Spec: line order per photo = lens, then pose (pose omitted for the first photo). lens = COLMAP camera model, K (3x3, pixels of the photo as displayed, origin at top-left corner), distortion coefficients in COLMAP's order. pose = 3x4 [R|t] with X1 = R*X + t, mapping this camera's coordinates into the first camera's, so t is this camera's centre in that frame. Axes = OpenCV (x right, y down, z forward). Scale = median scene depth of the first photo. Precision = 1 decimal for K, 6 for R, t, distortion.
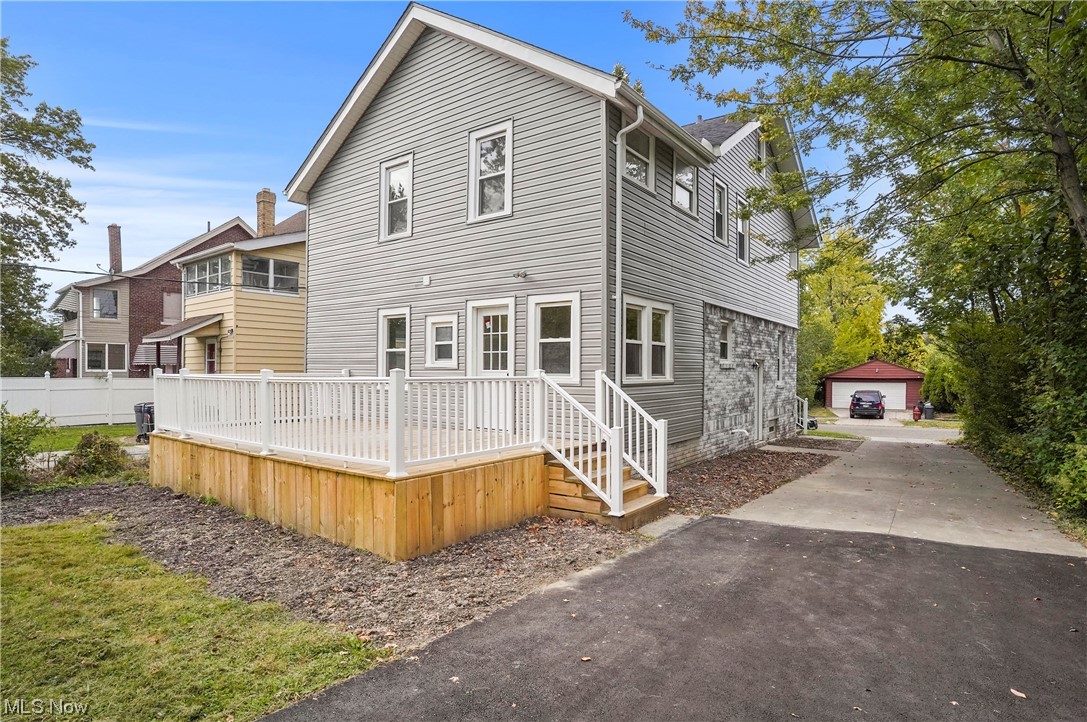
lens RADIAL K [[570.4, 0, 544.2], [0, 570.4, 377.8], [0, 0, 1]] dist [-0.002171, -0.000060]
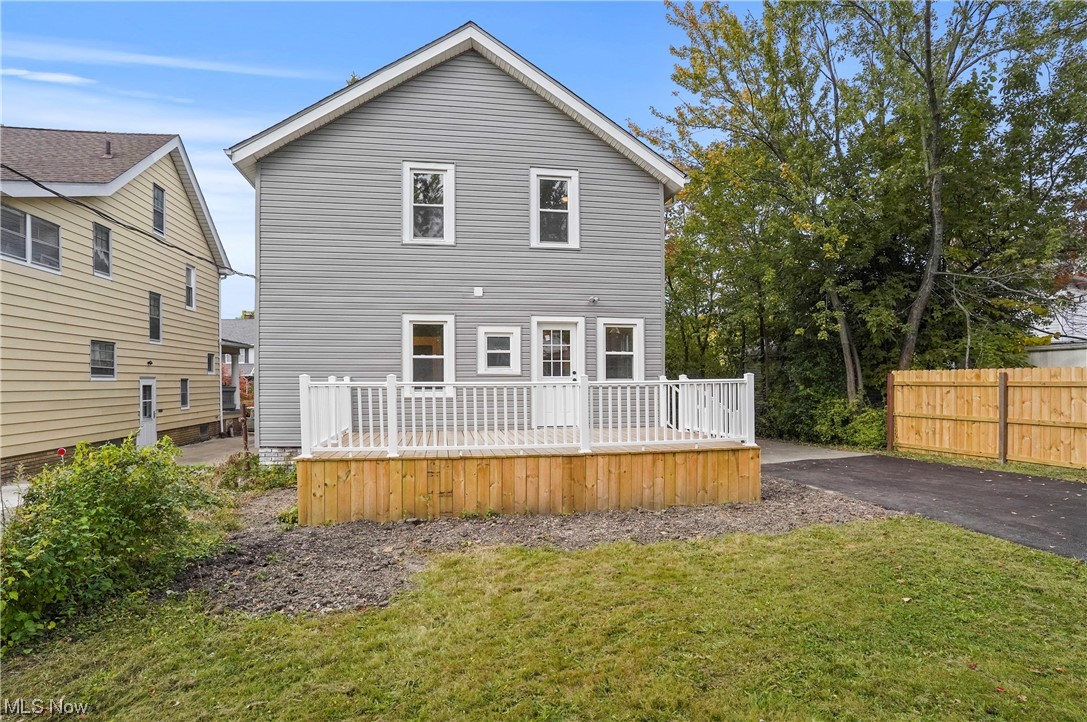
lens RADIAL K [[570.4, 0, 544.2], [0, 570.4, 377.8], [0, 0, 1]] dist [-0.002171, -0.000060]
pose [[0.701127, -0.002112, 0.713034, -0.938191], [0.015908, 0.999793, -0.012681, 0.003001], [-0.712859, 0.020234, 0.701015, 0.197597]]
